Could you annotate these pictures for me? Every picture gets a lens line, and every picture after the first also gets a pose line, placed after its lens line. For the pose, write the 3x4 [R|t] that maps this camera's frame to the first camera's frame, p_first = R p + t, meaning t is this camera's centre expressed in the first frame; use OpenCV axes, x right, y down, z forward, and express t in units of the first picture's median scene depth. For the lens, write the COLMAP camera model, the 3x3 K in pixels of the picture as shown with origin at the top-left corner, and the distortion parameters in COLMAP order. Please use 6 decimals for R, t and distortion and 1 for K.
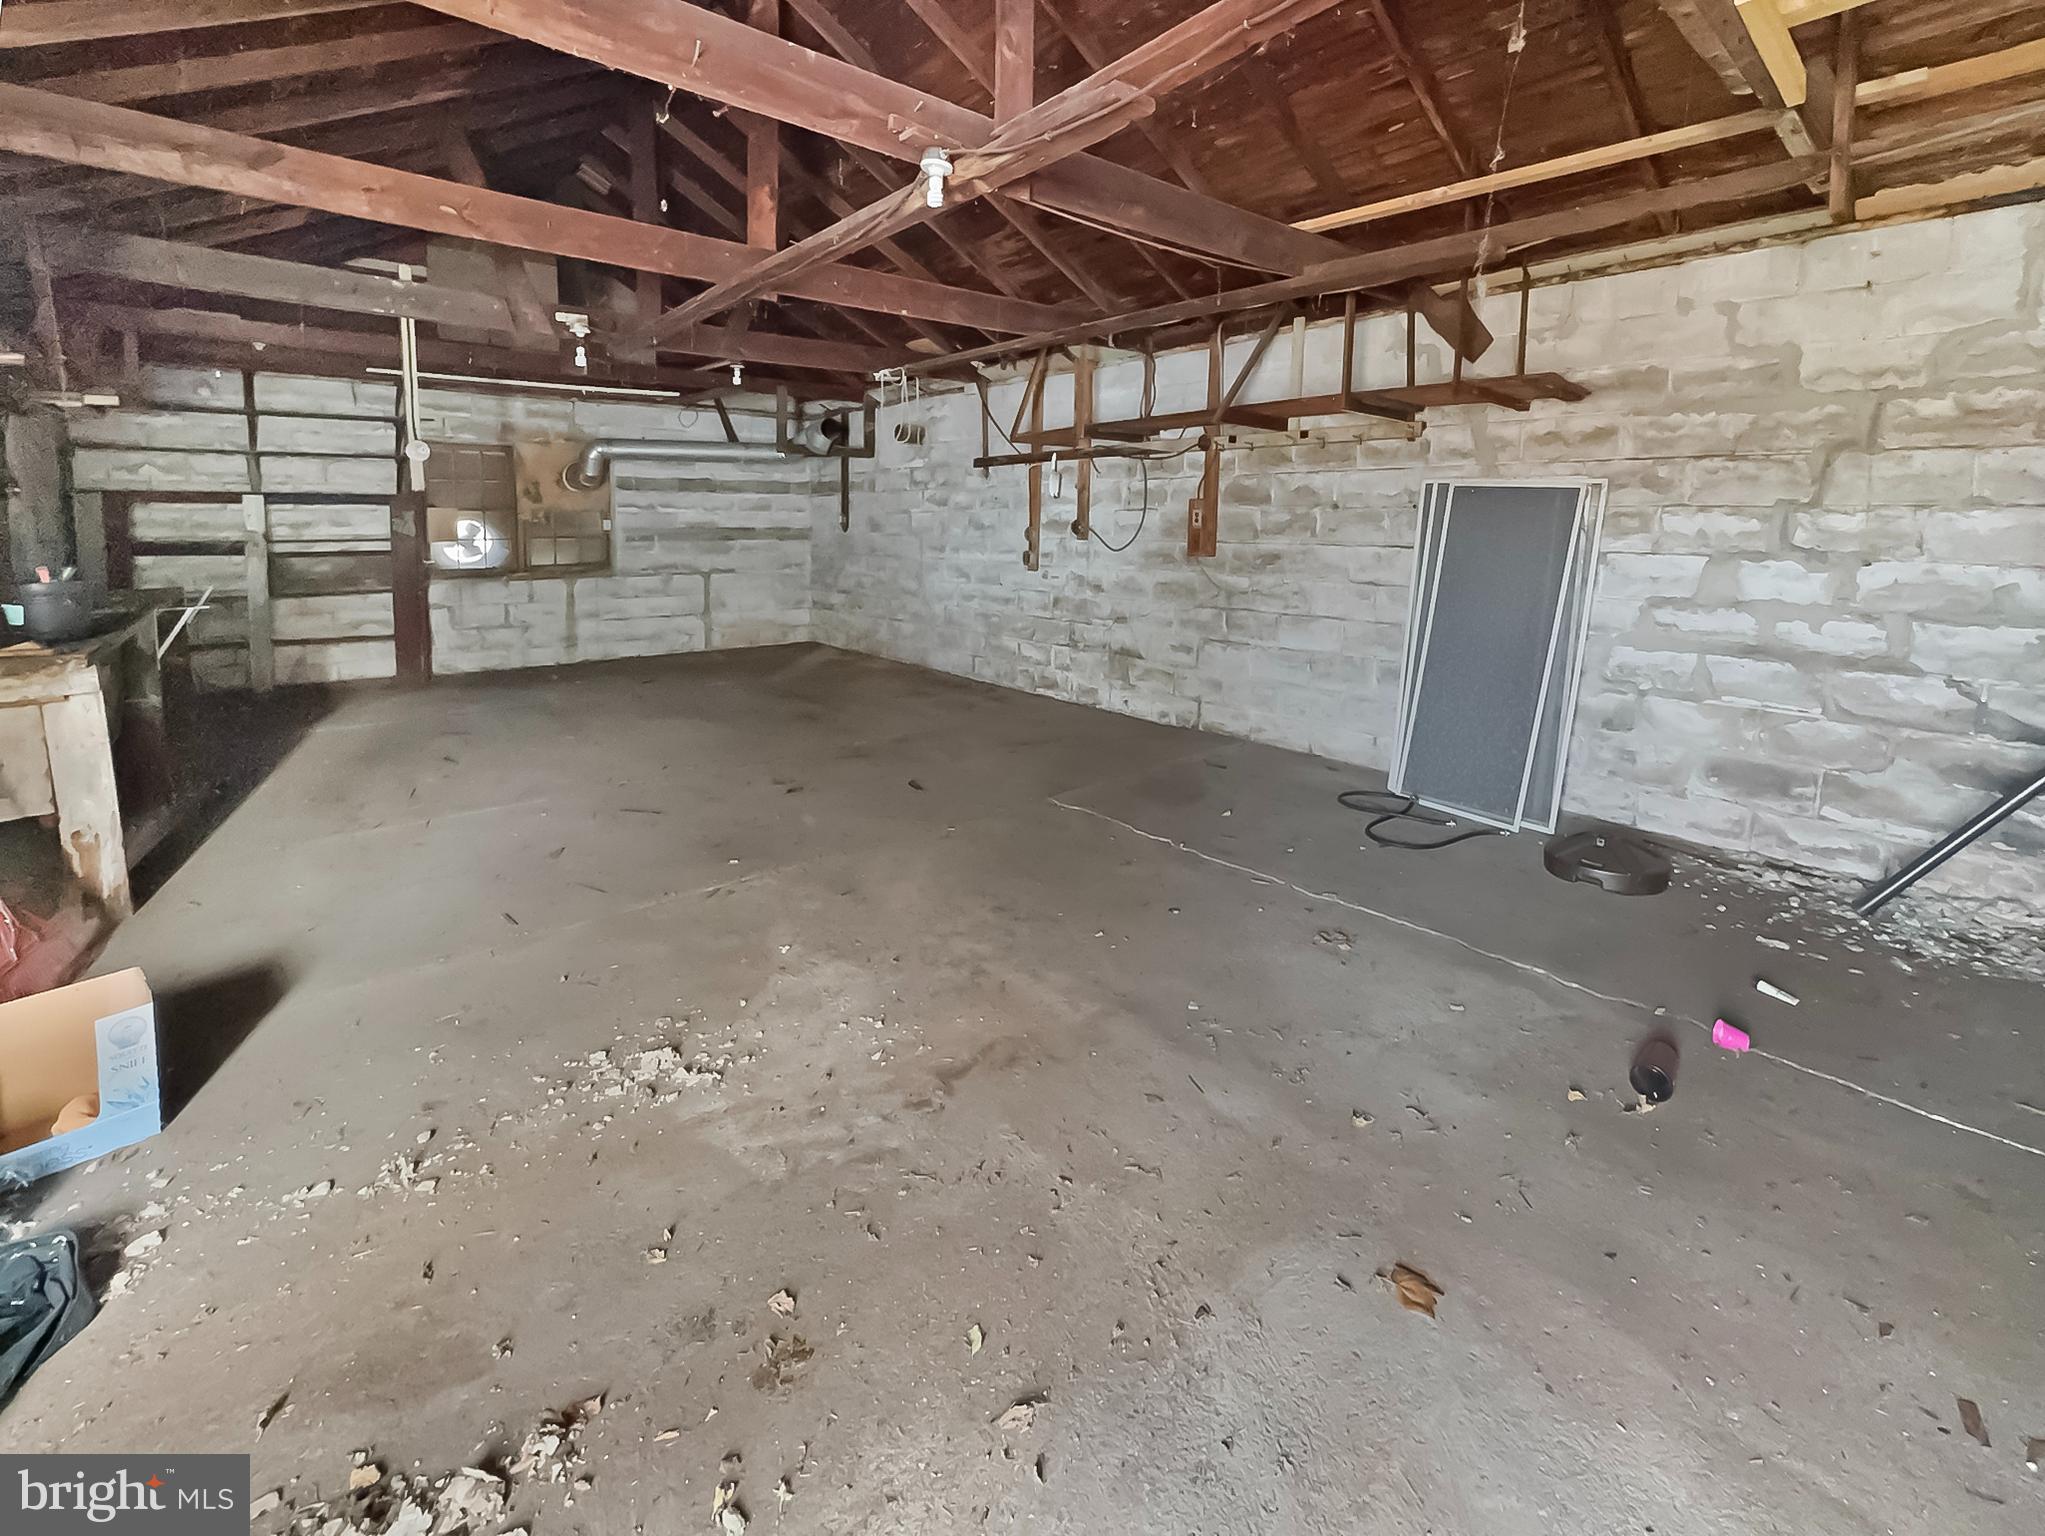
lens RADIAL K [[817.3, 0, 1022.5], [0, 817.3, 768.0], [0, 0, 1]] dist [-0.001063, -0.000180]
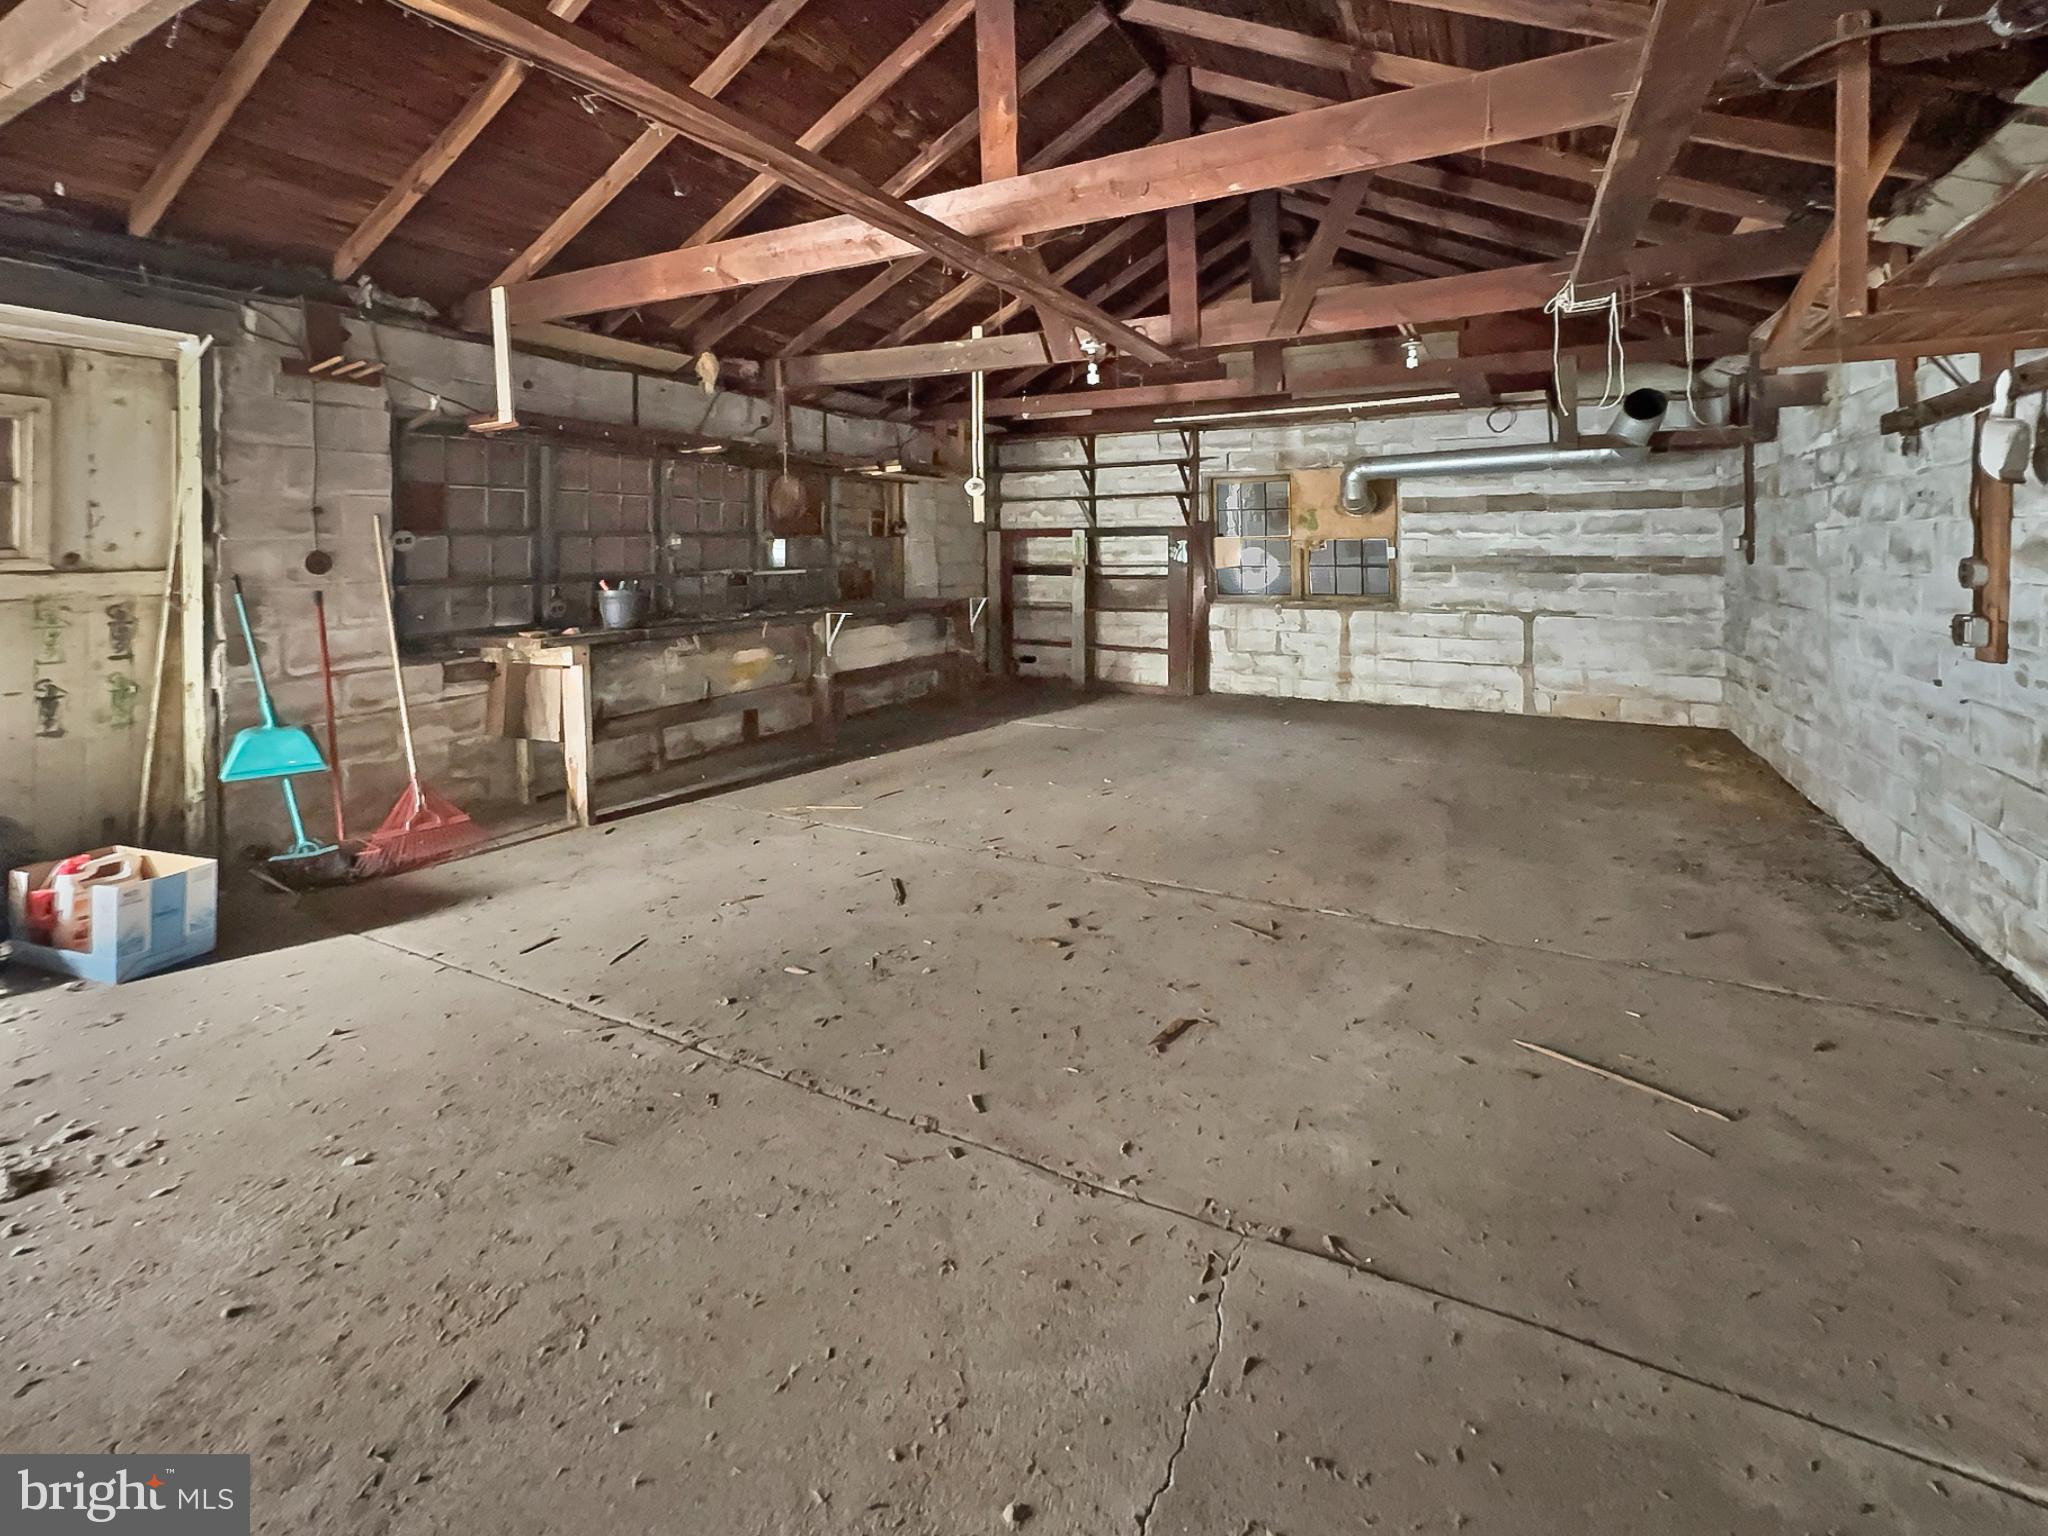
lens RADIAL K [[844.9, 0, 1026.4], [0, 844.9, 618.0], [0, 0, 1]] dist [-0.000707, -0.000114]
pose [[0.399631, 0.069464, -0.914041, 0.165051], [-0.260609, 0.964589, -0.040636, -0.100043], [0.878851, 0.254446, 0.403582, 0.338009]]
